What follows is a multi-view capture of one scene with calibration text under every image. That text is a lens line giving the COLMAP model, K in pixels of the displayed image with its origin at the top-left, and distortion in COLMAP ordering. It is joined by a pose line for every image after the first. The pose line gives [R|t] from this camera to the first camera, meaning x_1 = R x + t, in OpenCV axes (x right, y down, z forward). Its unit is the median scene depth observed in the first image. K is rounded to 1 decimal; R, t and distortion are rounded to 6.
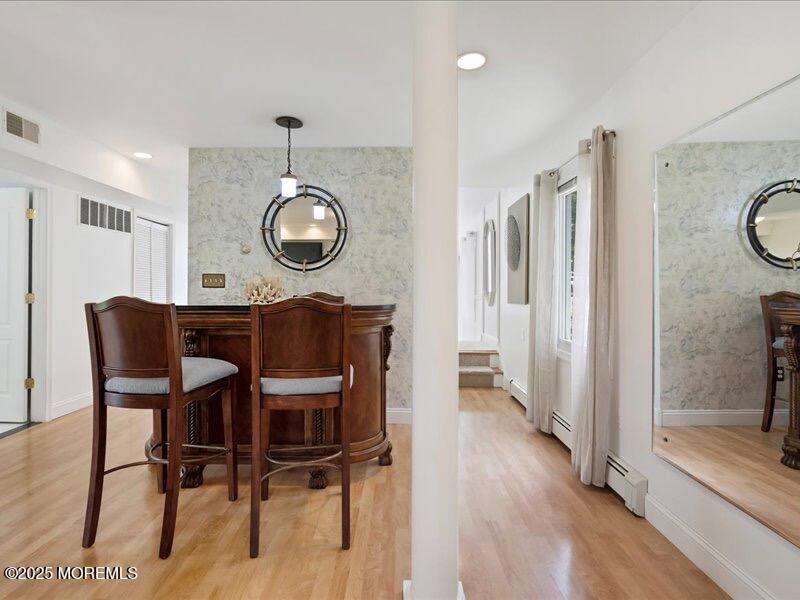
lens RADIAL K [[427.2, 0, 400.8], [0, 427.2, 274.6], [0, 0, 1]] dist [-0.001436, 0.000247]
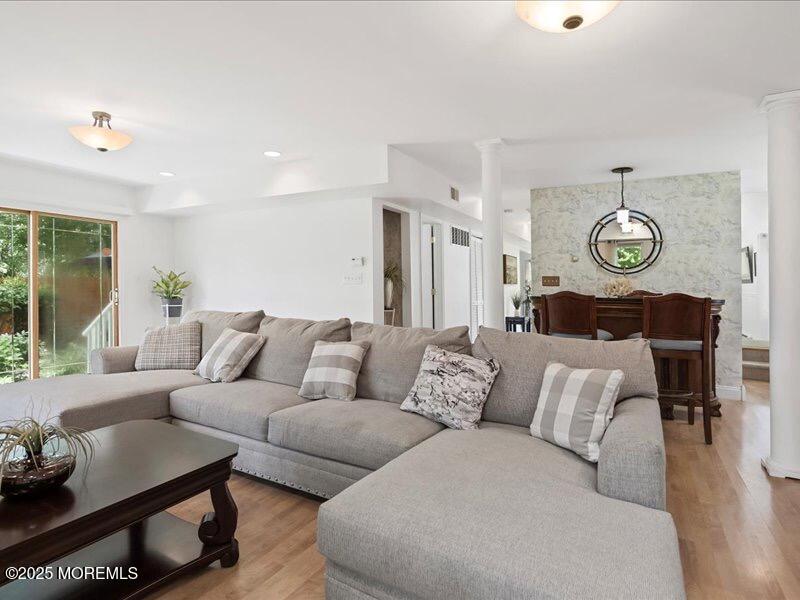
lens RADIAL K [[427.2, 0, 400.8], [0, 427.2, 274.6], [0, 0, 1]] dist [-0.001436, 0.000247]
pose [[0.867096, -0.006352, -0.498100, -0.167091], [0.010175, 0.999936, 0.004960, -0.020416], [0.498037, -0.009369, 0.867105, -0.511740]]
